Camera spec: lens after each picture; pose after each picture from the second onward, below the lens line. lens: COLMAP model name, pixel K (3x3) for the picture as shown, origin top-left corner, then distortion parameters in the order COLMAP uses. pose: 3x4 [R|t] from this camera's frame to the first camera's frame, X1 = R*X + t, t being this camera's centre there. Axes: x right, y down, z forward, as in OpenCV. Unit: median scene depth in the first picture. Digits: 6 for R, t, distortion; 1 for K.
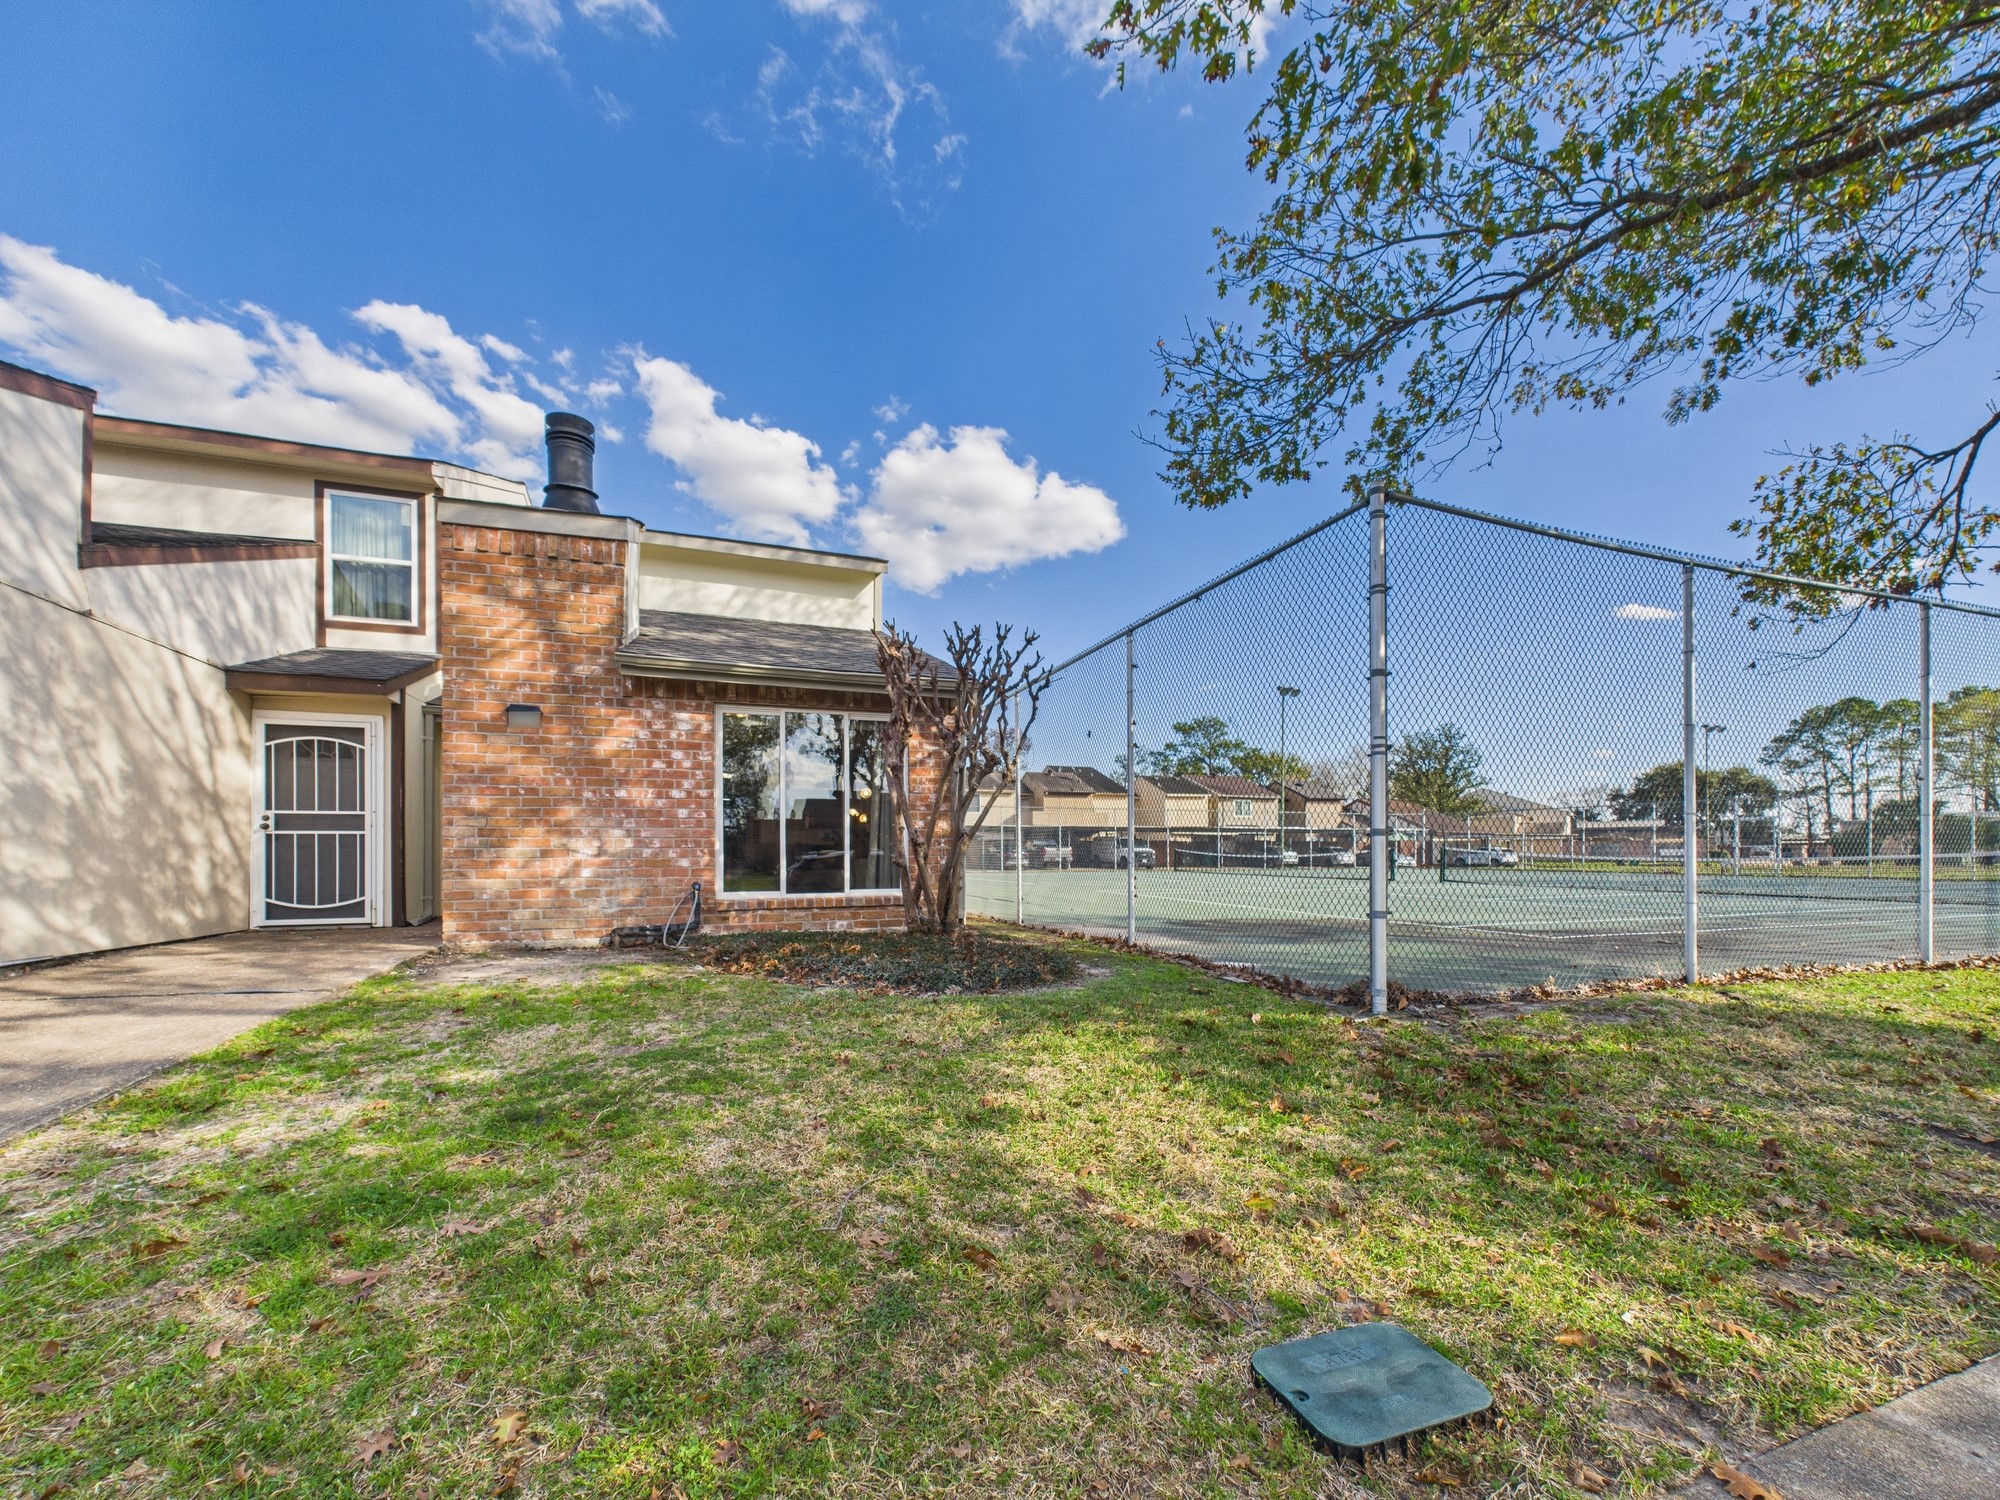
lens RADIAL K [[801.8, 0, 1005.3], [0, 801.8, 852.4], [0, 0, 1]] dist [0.000446, 0.000170]
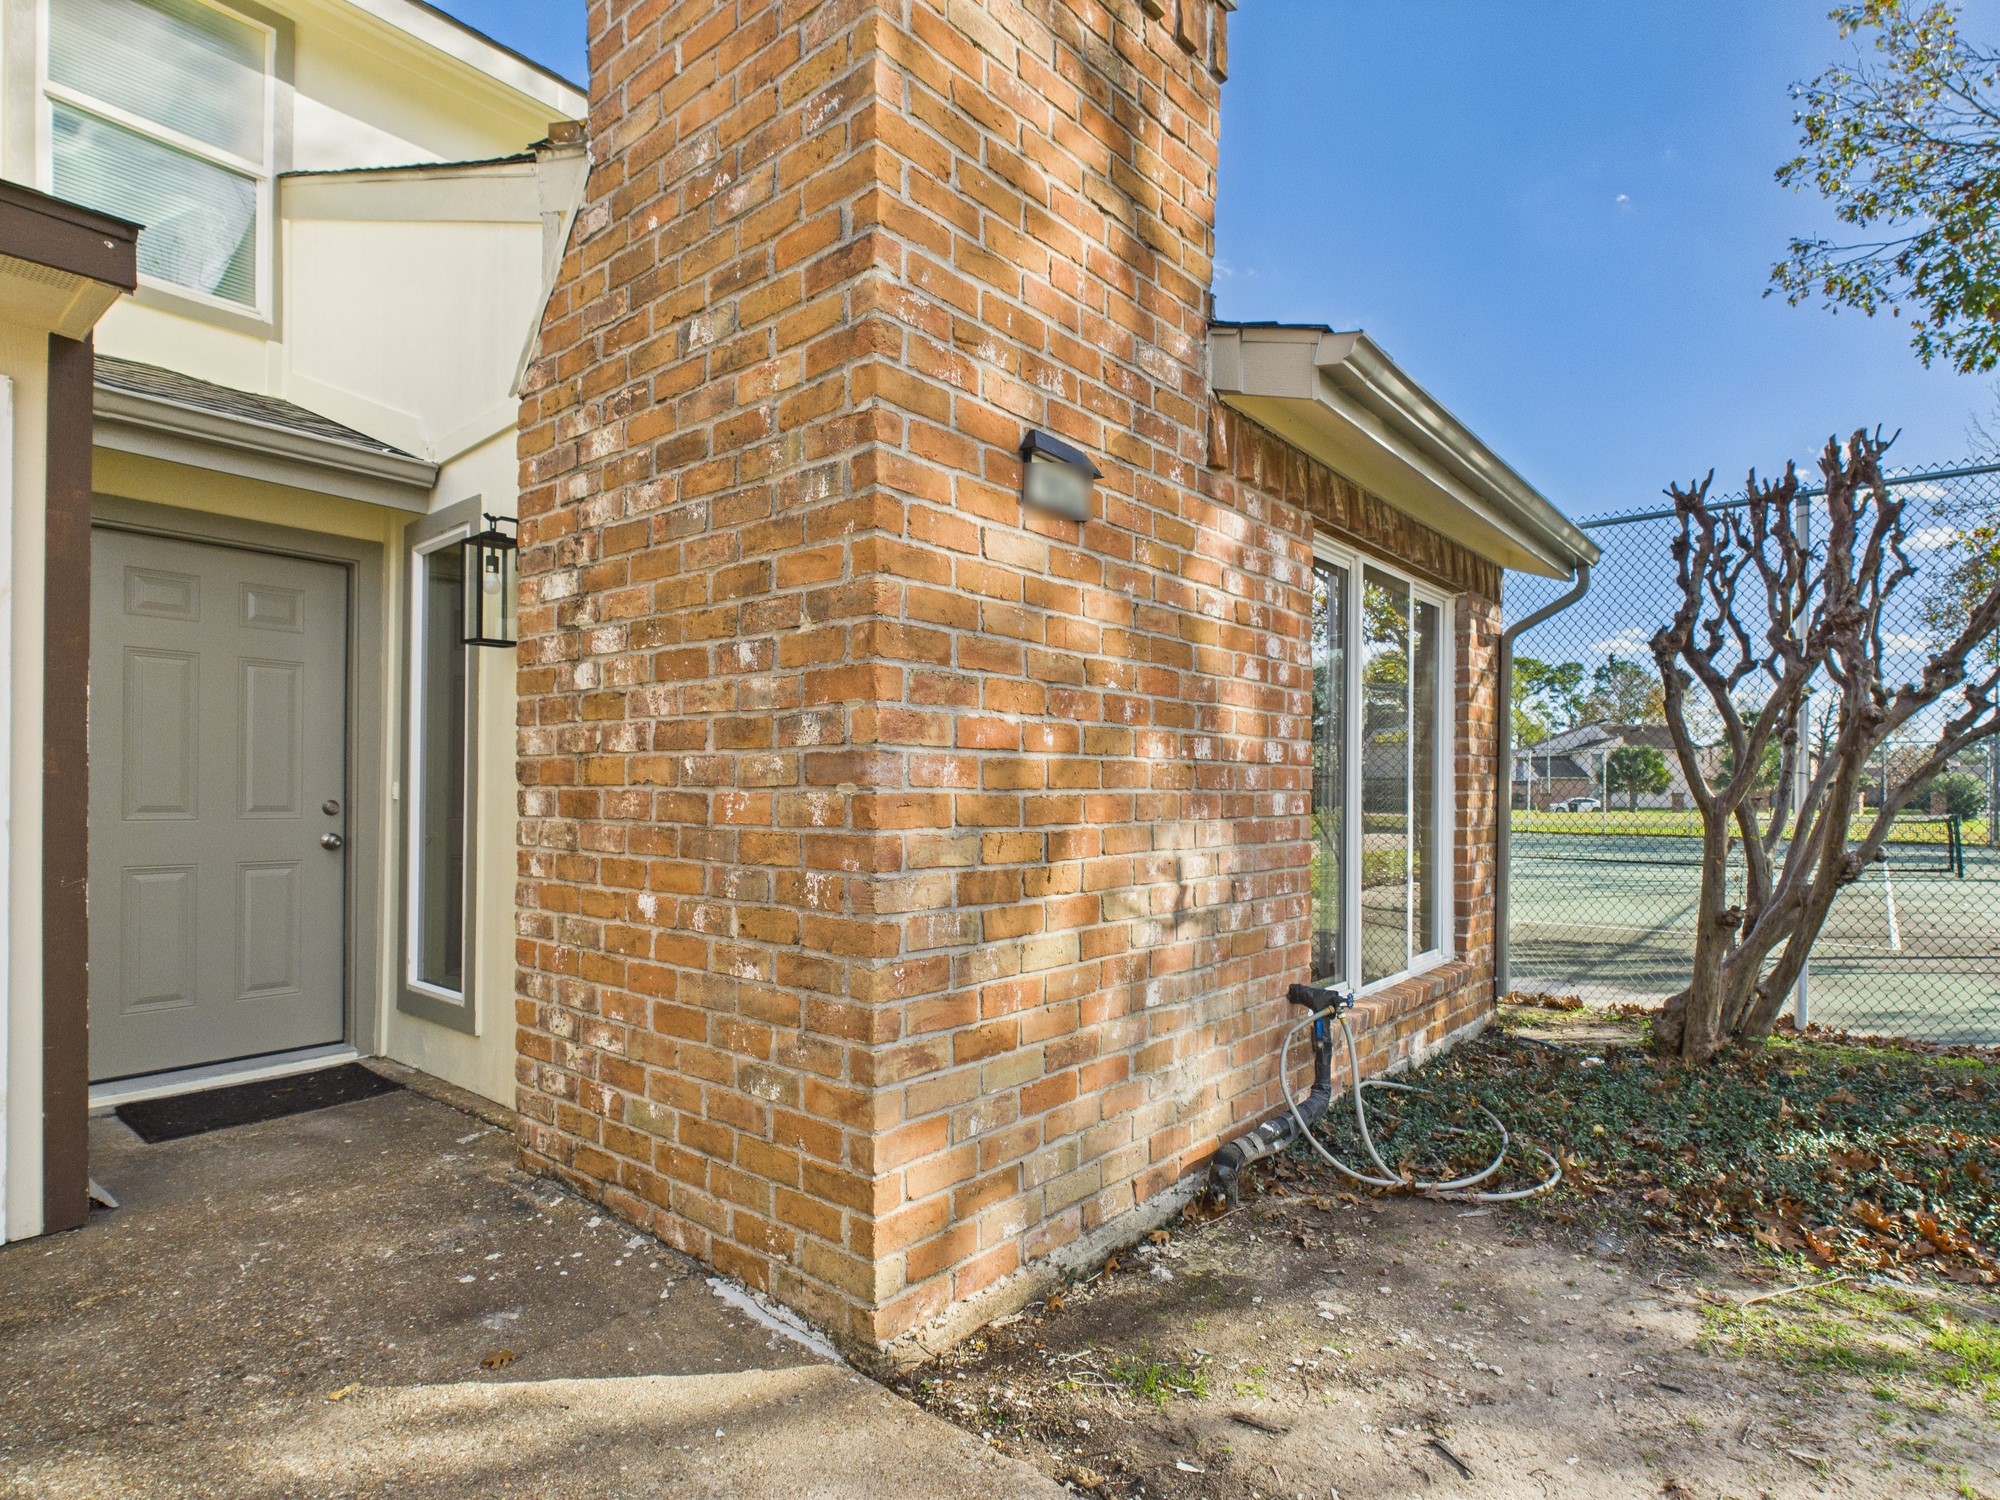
lens RADIAL K [[1057.1, 0, 1020.1], [0, 1057.1, 790.7], [0, 0, 1]] dist [0.003643, -0.000516]
pose [[0.860222, 0.009995, 0.509823, -0.740371], [-0.010356, 0.999944, -0.002129, -0.051136], [-0.509815, -0.003448, 0.860277, 0.622766]]
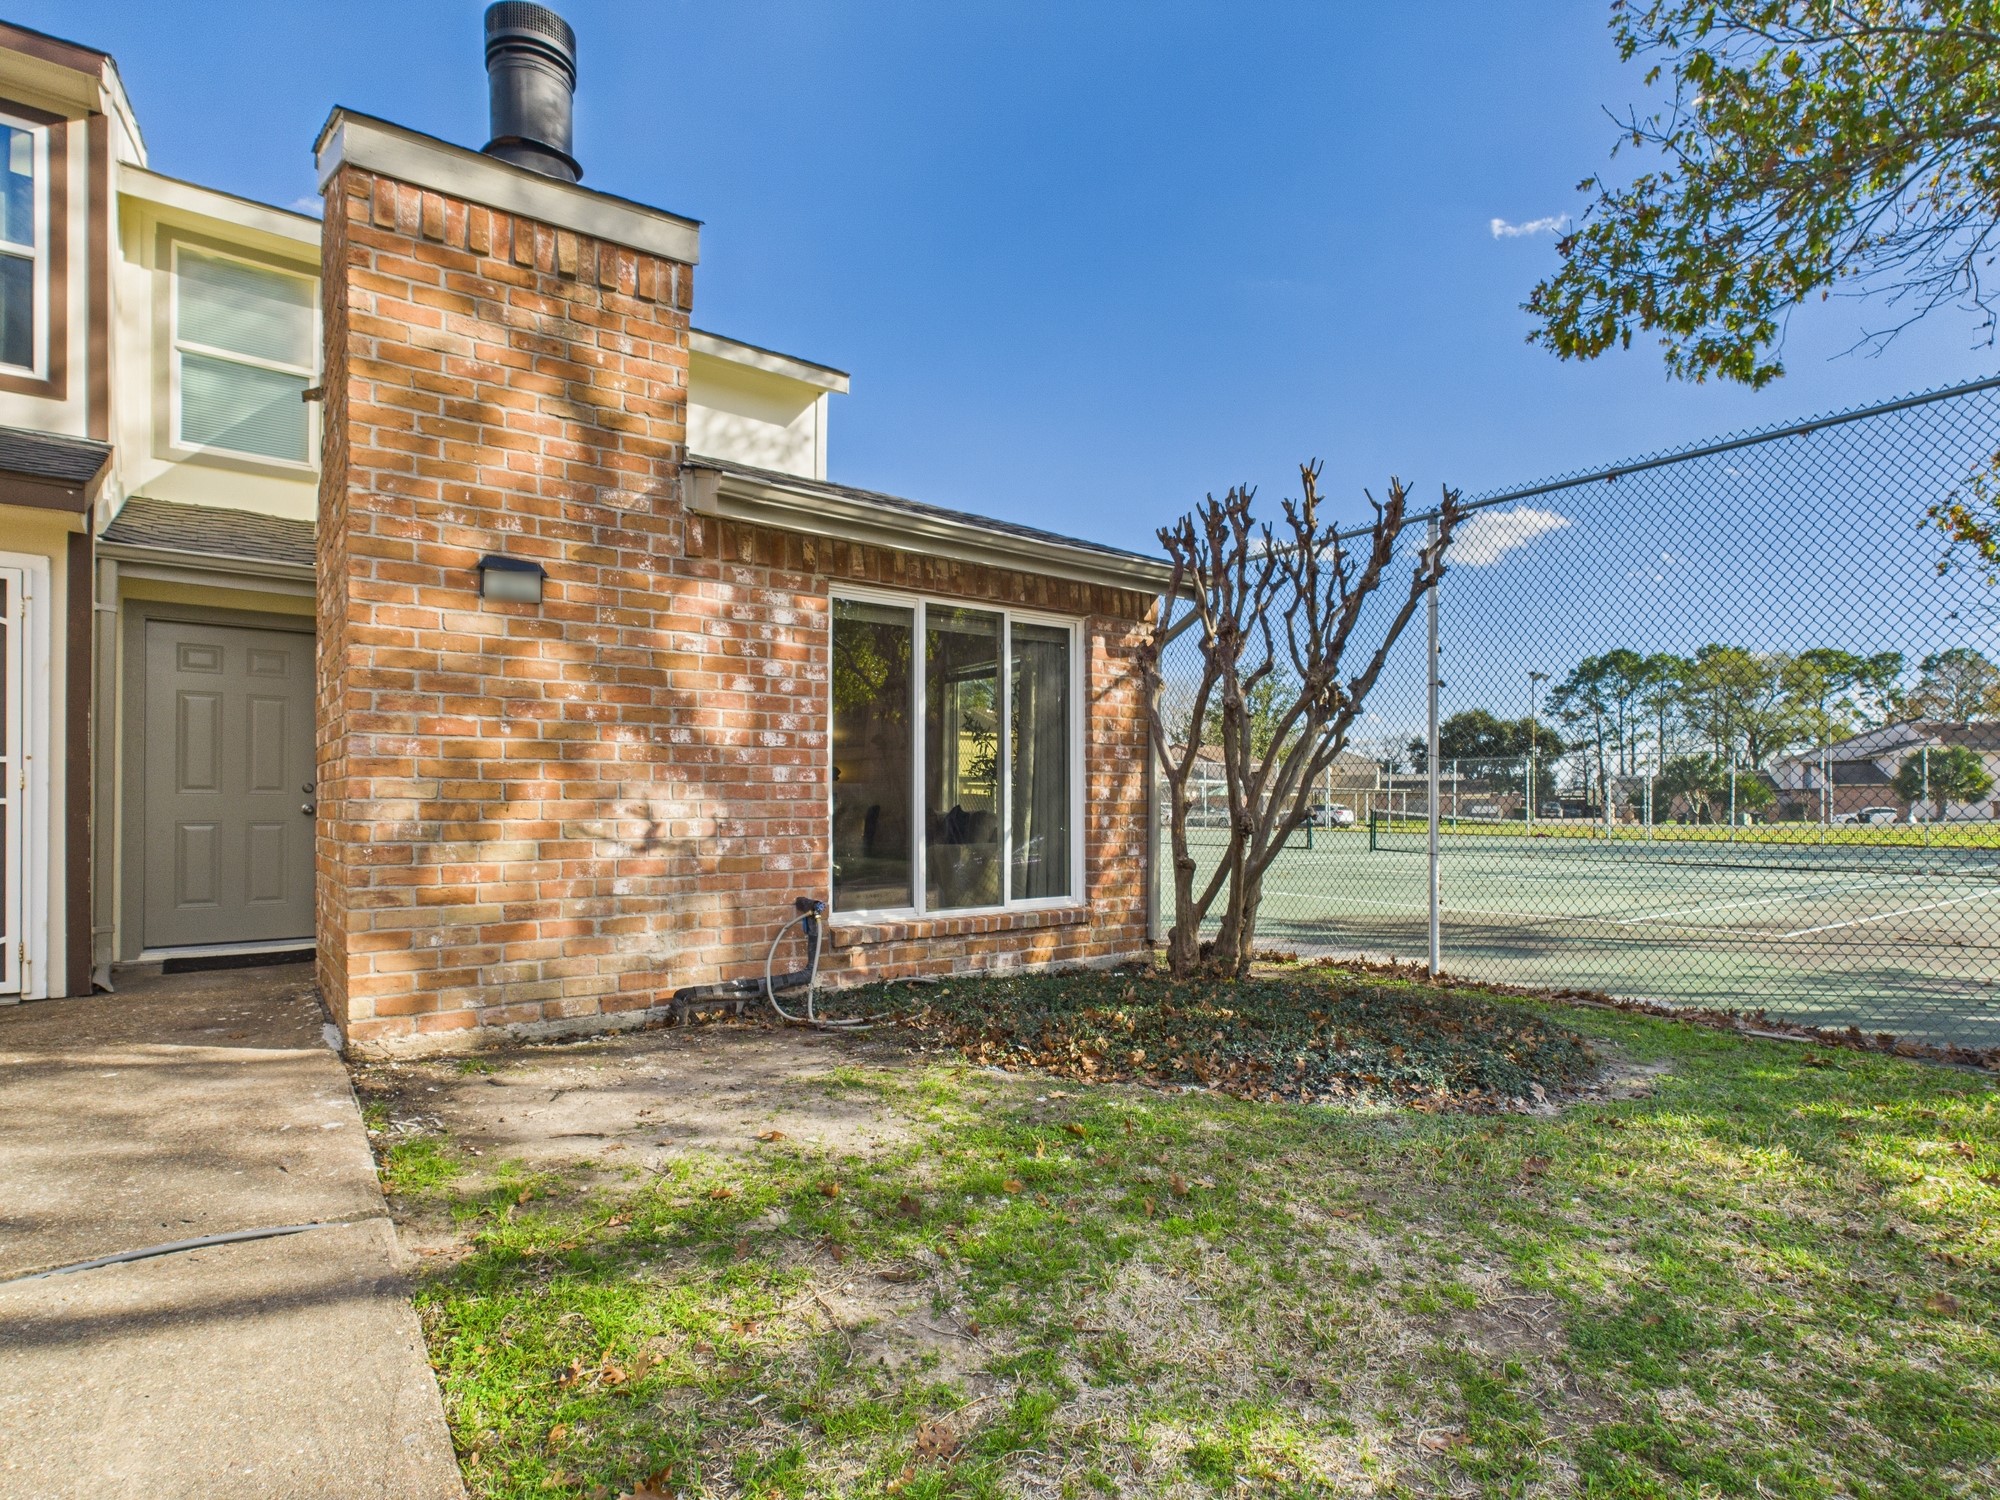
lens RADIAL K [[1061.1, 0, 1021.9], [0, 1061.1, 803.6], [0, 0, 1]] dist [-0.000838, -0.000254]
pose [[0.950678, 0.005578, 0.310130, -0.460611], [-0.005328, 0.999984, -0.001655, -0.027120], [-0.310134, -0.000079, 0.950693, 0.244007]]
